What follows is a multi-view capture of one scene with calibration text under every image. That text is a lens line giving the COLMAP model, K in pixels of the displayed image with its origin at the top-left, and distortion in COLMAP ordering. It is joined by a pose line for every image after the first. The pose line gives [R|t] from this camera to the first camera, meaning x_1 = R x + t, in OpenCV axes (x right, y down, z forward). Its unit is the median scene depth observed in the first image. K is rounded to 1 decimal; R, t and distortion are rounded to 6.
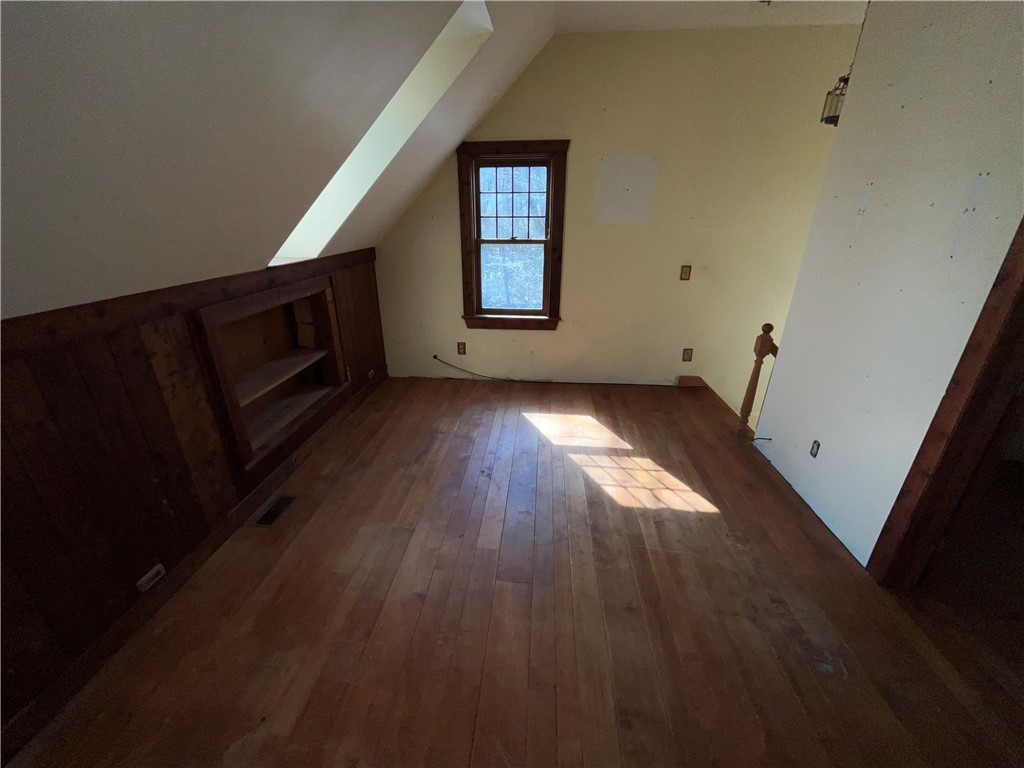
lens RADIAL K [[416.3, 0, 507.2], [0, 416.3, 388.3], [0, 0, 1]] dist [-0.002609, -0.000180]
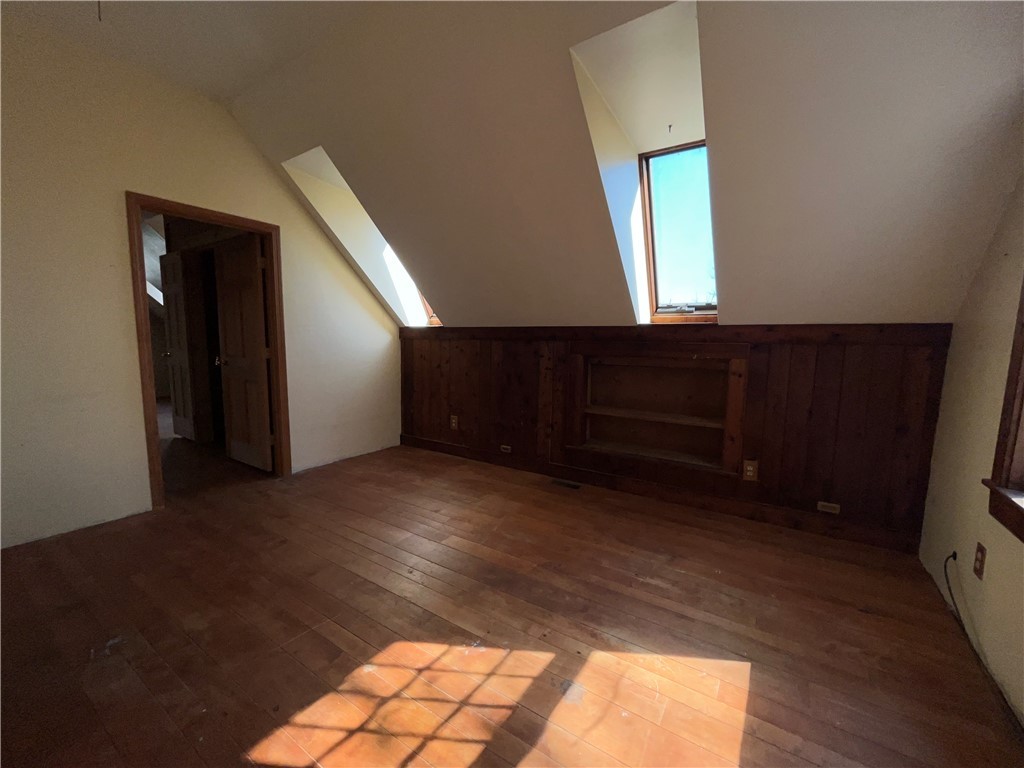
lens RADIAL K [[416.3, 0, 507.2], [0, 416.3, 388.3], [0, 0, 1]] dist [-0.002609, -0.000180]
pose [[-0.482032, 0.091450, -0.871368, 0.667695], [-0.352208, 0.890416, 0.288287, -0.303029], [0.802244, 0.445866, -0.396999, 1.115588]]
